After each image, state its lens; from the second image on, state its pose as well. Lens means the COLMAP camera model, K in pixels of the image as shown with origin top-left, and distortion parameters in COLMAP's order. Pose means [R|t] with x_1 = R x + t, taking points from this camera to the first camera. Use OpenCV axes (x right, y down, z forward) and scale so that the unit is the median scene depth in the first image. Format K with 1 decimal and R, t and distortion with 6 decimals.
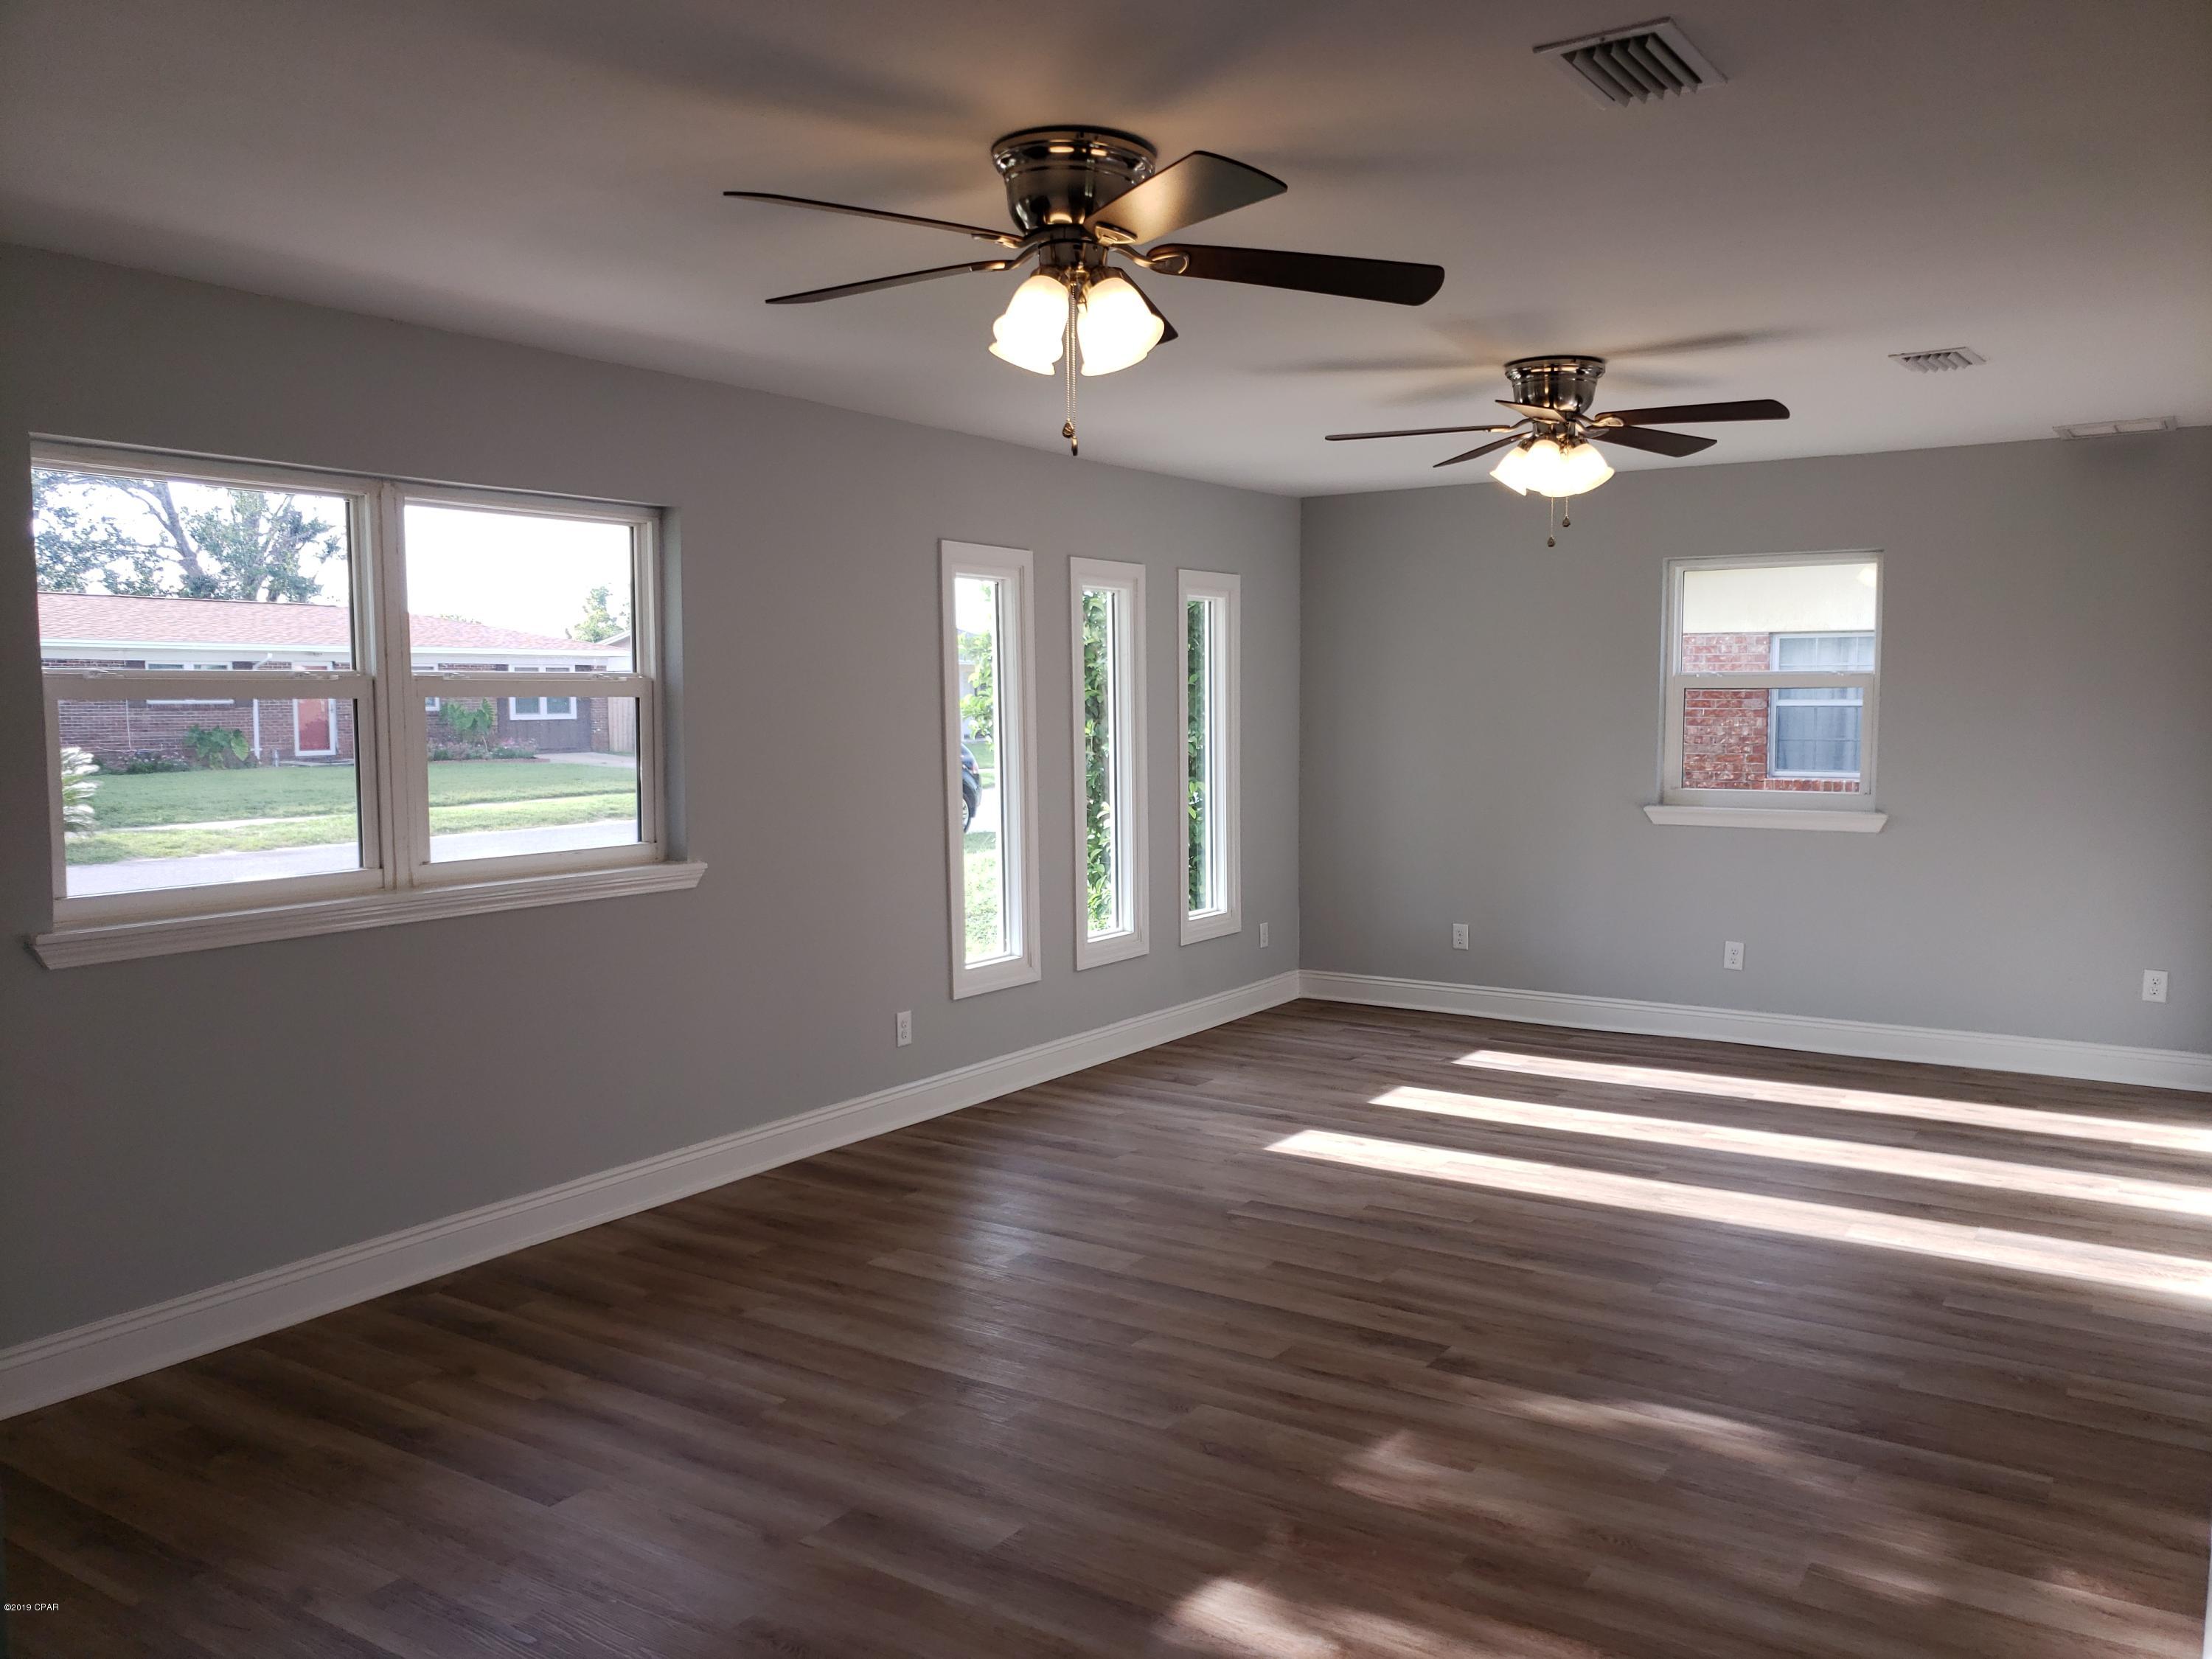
lens RADIAL K [[1782.1, 0, 1106.0], [0, 1782.1, 829.5], [0, 0, 1]] dist [0.010503, 0.007969]
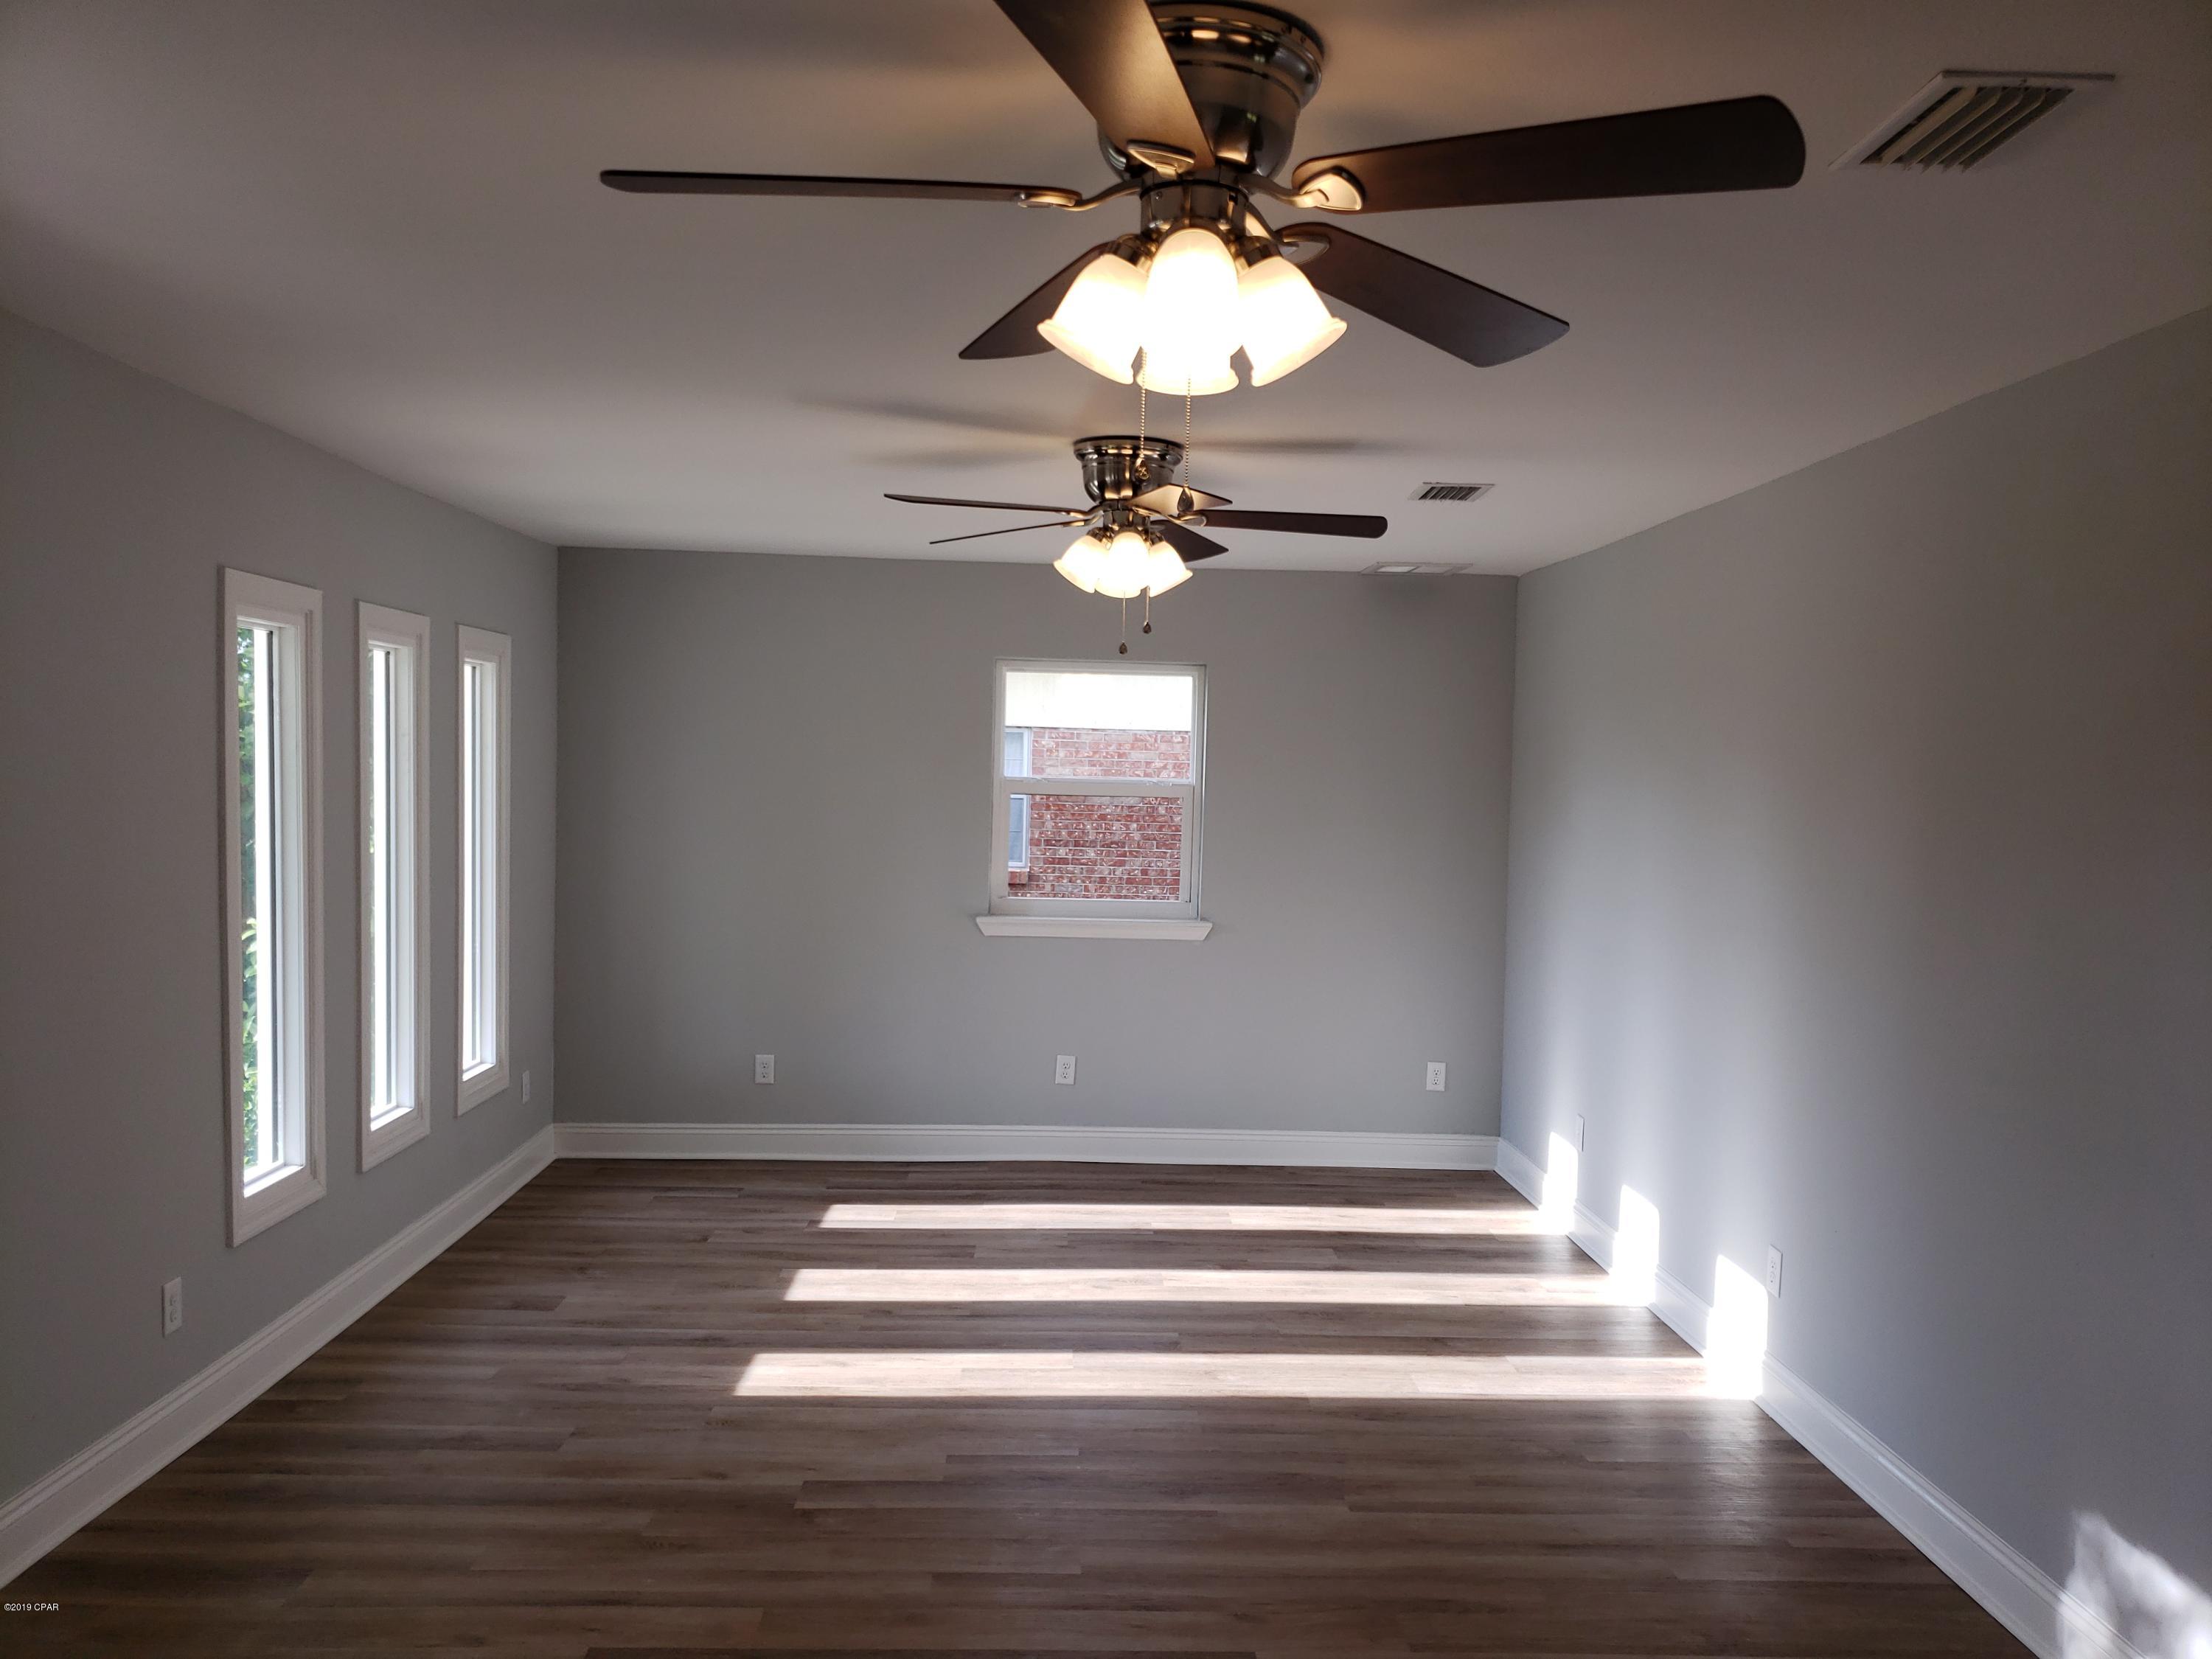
lens RADIAL K [[1744.5, 0, 1144.5], [0, 1744.5, 842.0], [0, 0, 1]] dist [0.197842, -0.338439]
pose [[0.802851, 0.000990, 0.596179, -0.214559], [0.014746, 0.999660, -0.021517, -0.038106], [-0.595997, 0.026066, 0.802563, 0.250712]]
